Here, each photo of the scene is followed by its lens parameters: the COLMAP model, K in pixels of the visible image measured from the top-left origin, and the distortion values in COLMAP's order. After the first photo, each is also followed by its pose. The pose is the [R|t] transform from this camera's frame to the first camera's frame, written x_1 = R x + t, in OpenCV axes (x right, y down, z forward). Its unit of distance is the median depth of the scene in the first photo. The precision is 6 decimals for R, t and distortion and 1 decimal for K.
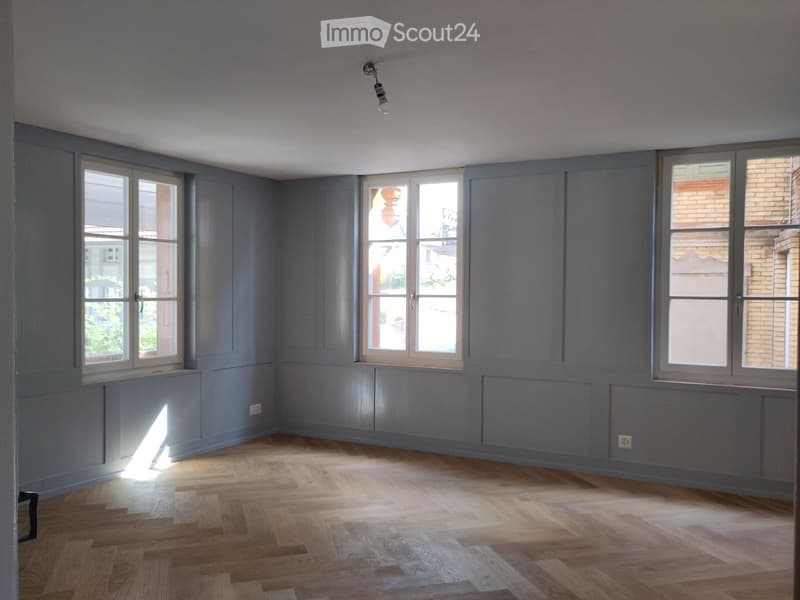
lens RADIAL K [[708.6, 0, 401.6], [0, 708.6, 303.9], [0, 0, 1]] dist [0.013767, 0.010469]
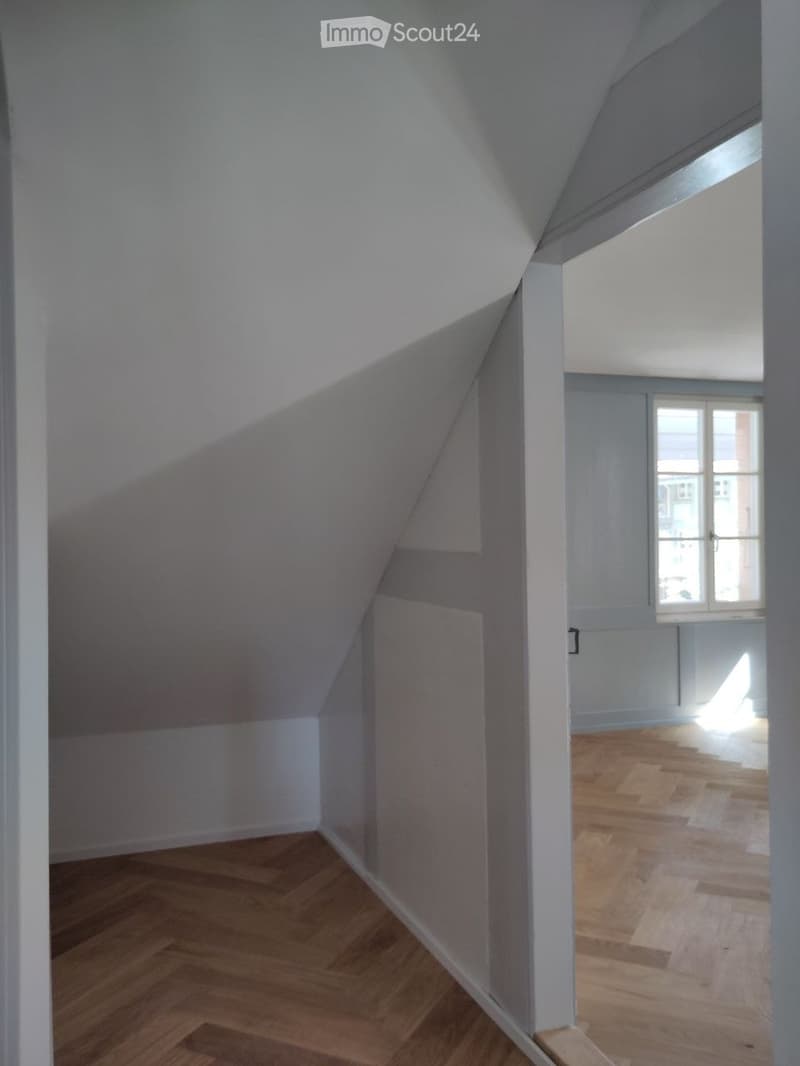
lens RADIAL K [[944.1, 0, 399.6], [0, 944.1, 535.1], [0, 0, 1]] dist [0.013767, 0.010469]
pose [[0.750209, -0.018465, -0.660942, 0.152345], [0.002301, 0.999677, -0.025316, 0.021750], [0.661196, 0.017472, 0.750010, -0.225282]]
